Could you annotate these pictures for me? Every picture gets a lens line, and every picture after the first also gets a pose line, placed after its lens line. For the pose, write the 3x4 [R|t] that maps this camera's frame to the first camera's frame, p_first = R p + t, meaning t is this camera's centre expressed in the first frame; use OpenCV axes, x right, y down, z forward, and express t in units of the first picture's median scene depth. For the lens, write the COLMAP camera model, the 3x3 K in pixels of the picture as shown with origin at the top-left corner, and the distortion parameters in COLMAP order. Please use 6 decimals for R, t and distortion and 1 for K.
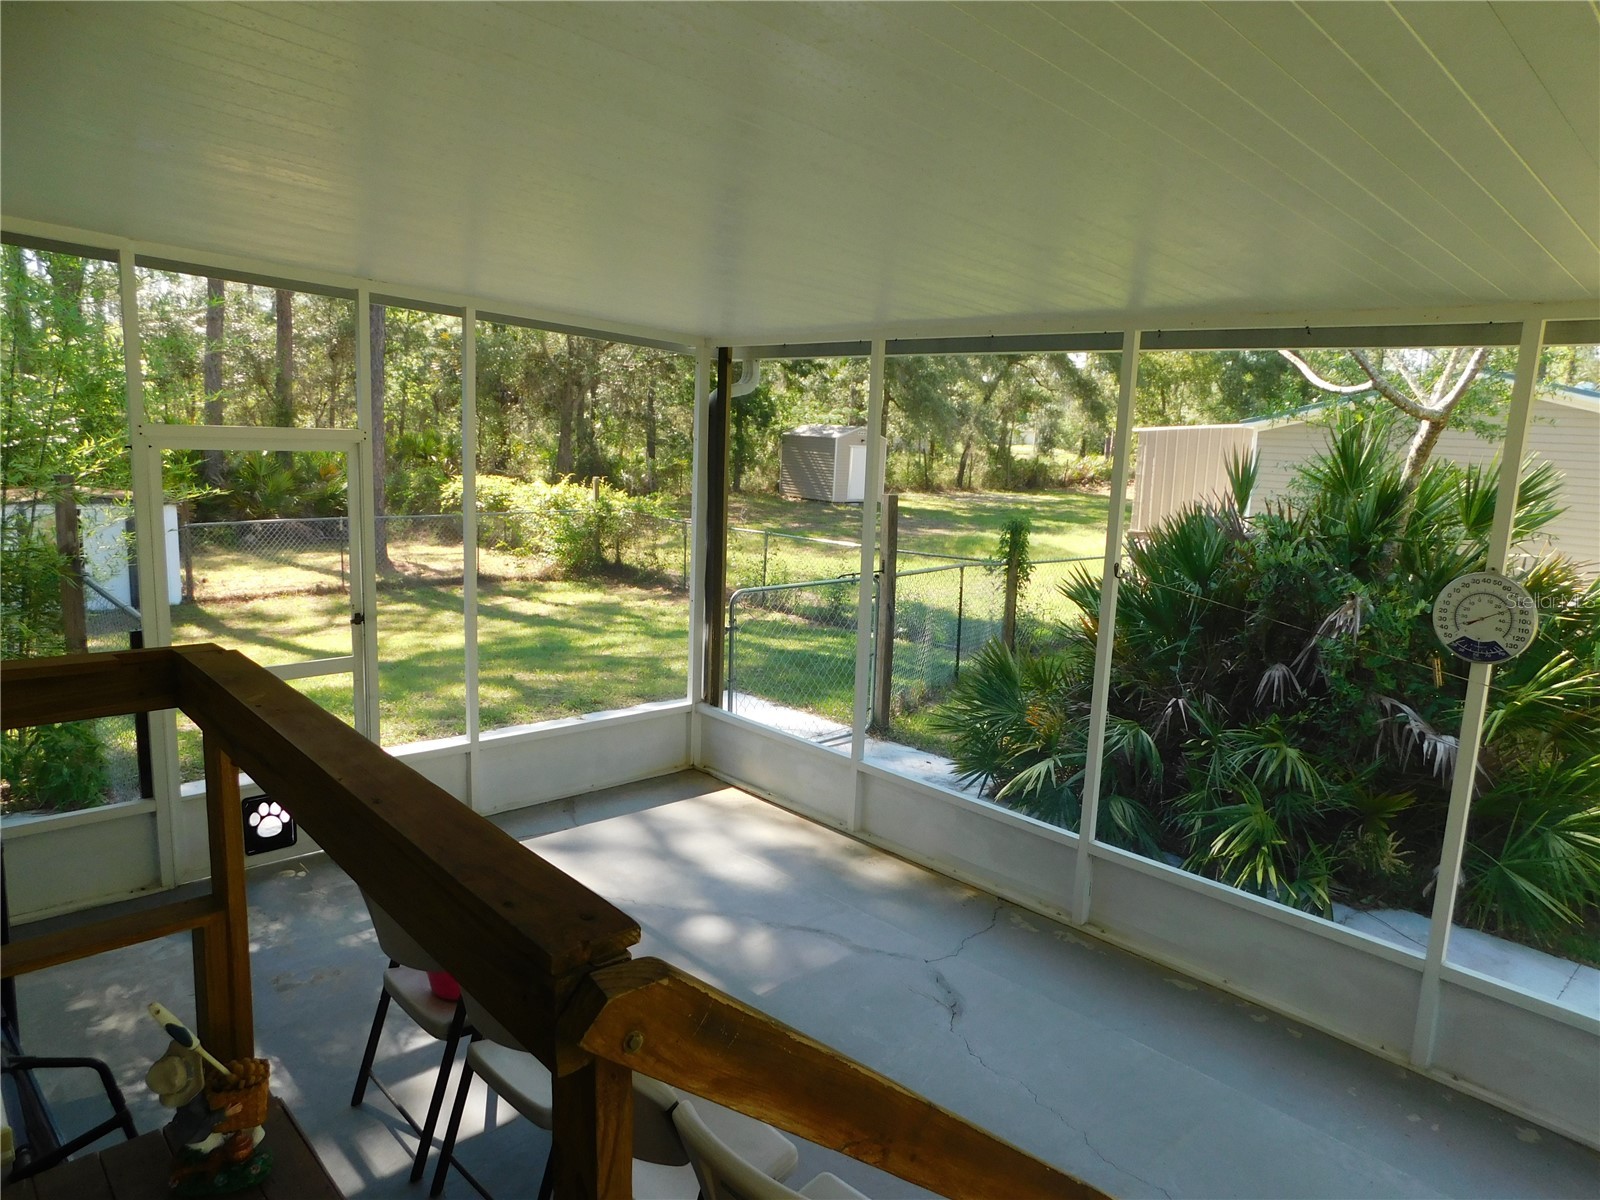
lens RADIAL K [[1056.7, 0, 800.0], [0, 1056.7, 600.0], [0, 0, 1]] dist [-0.054842, 0.053209]
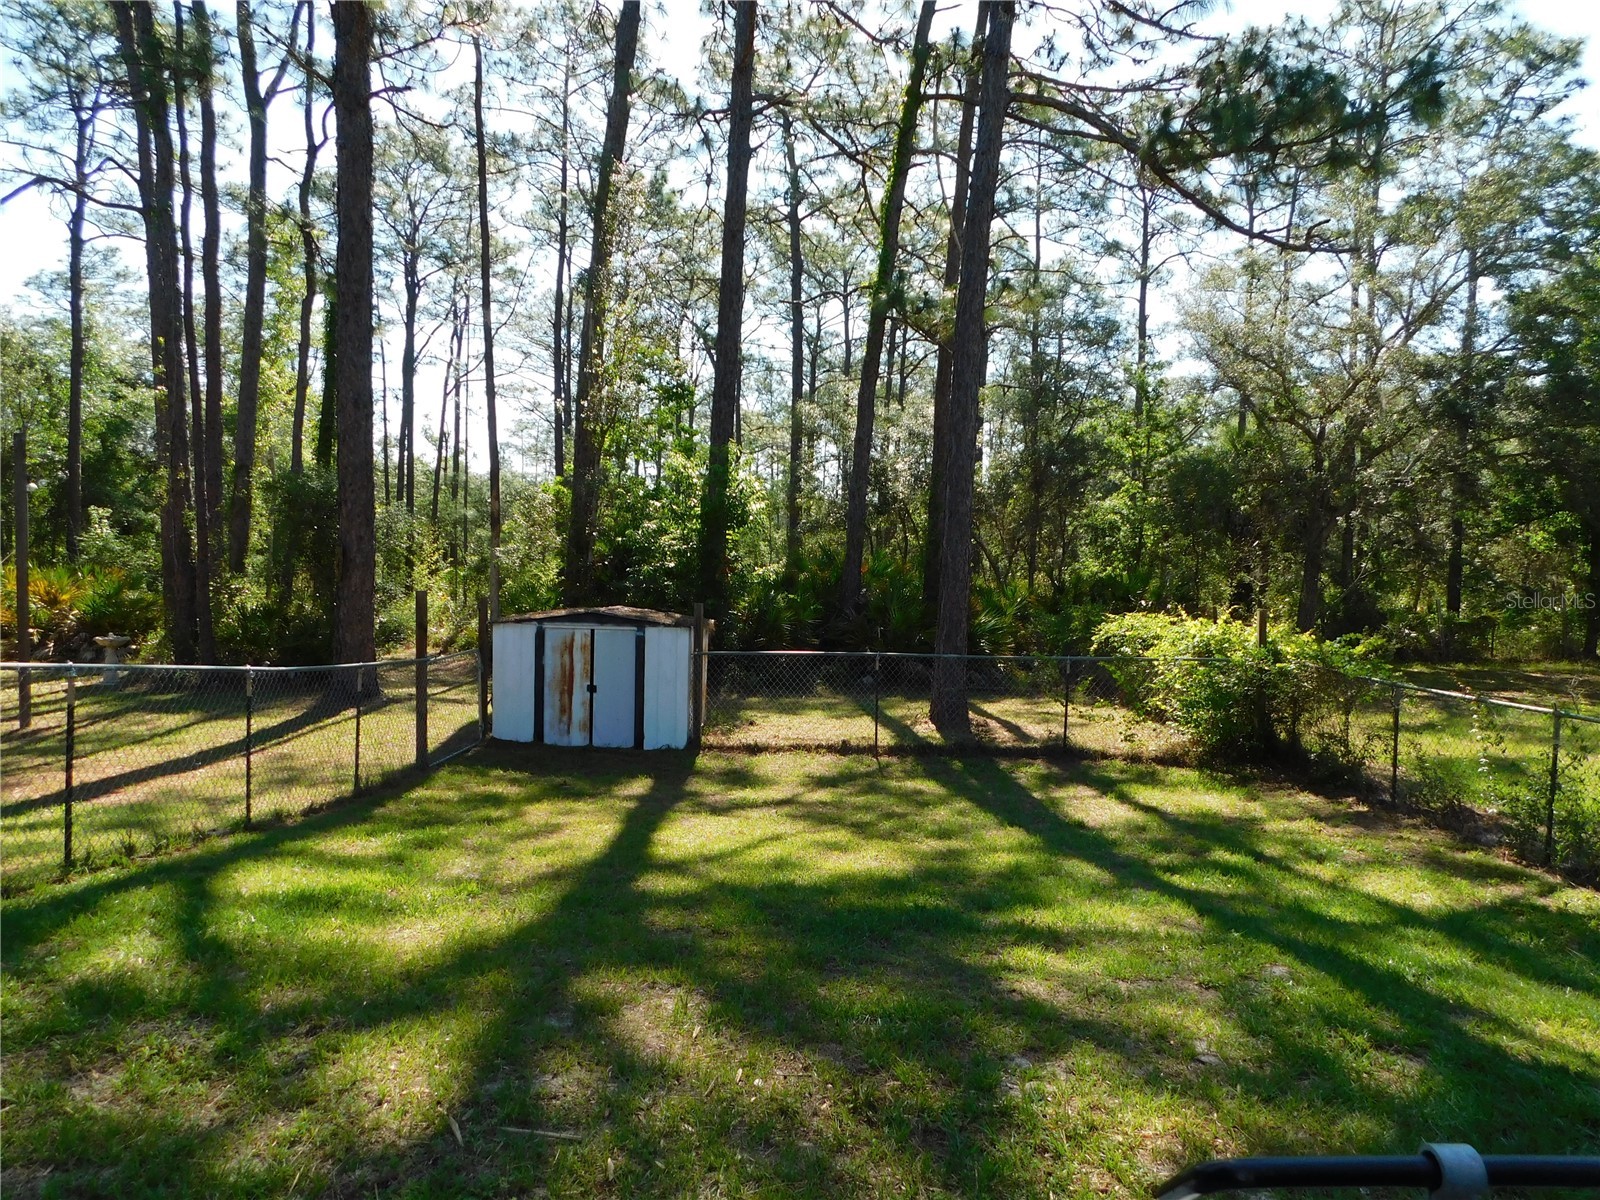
lens RADIAL K [[1056.7, 0, 800.0], [0, 1056.7, 600.0], [0, 0, 1]] dist [-0.054842, 0.053209]
pose [[0.747036, 0.000581, -0.664783, 0.019838], [-0.100725, 0.988553, -0.112324, -0.022970], [0.657108, 0.150870, 0.738544, 0.354336]]
